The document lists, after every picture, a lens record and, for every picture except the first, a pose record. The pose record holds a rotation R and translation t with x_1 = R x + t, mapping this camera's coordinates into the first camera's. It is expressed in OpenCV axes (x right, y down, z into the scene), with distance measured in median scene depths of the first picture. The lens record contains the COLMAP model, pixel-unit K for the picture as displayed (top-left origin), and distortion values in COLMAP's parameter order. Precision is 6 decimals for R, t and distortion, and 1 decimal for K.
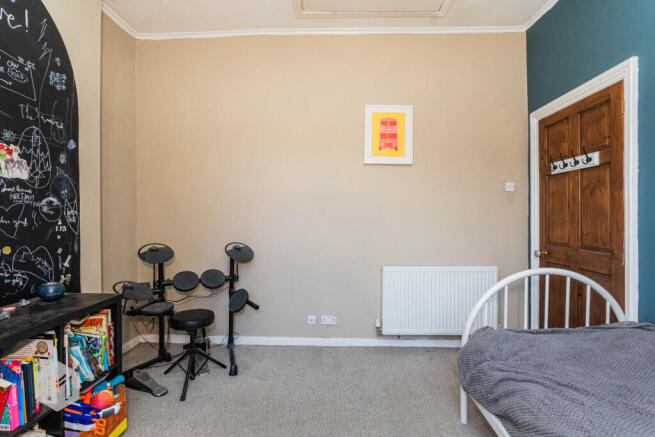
lens RADIAL K [[318.8, 0, 329.1], [0, 318.8, 218.7], [0, 0, 1]] dist [-0.005774, 0.000516]
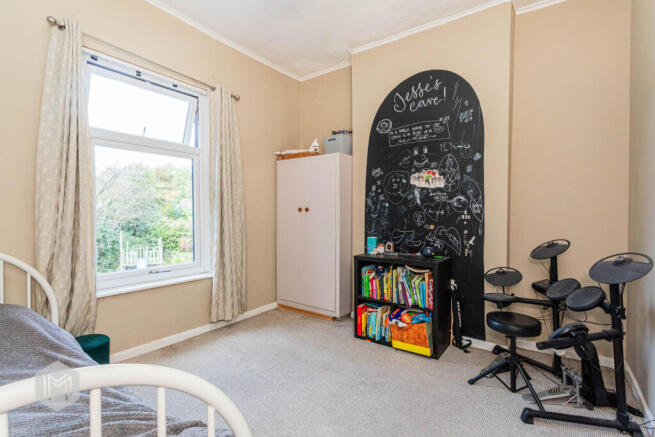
lens RADIAL K [[311.7, 0, 328.5], [0, 311.7, 214.9], [0, 0, 1]] dist [0.018032, 0.000417]
pose [[-0.567331, 0.005496, -0.823471, 0.716288], [-0.010126, 0.999856, 0.013649, 0.008159], [0.823427, 0.016082, -0.567194, 1.319878]]
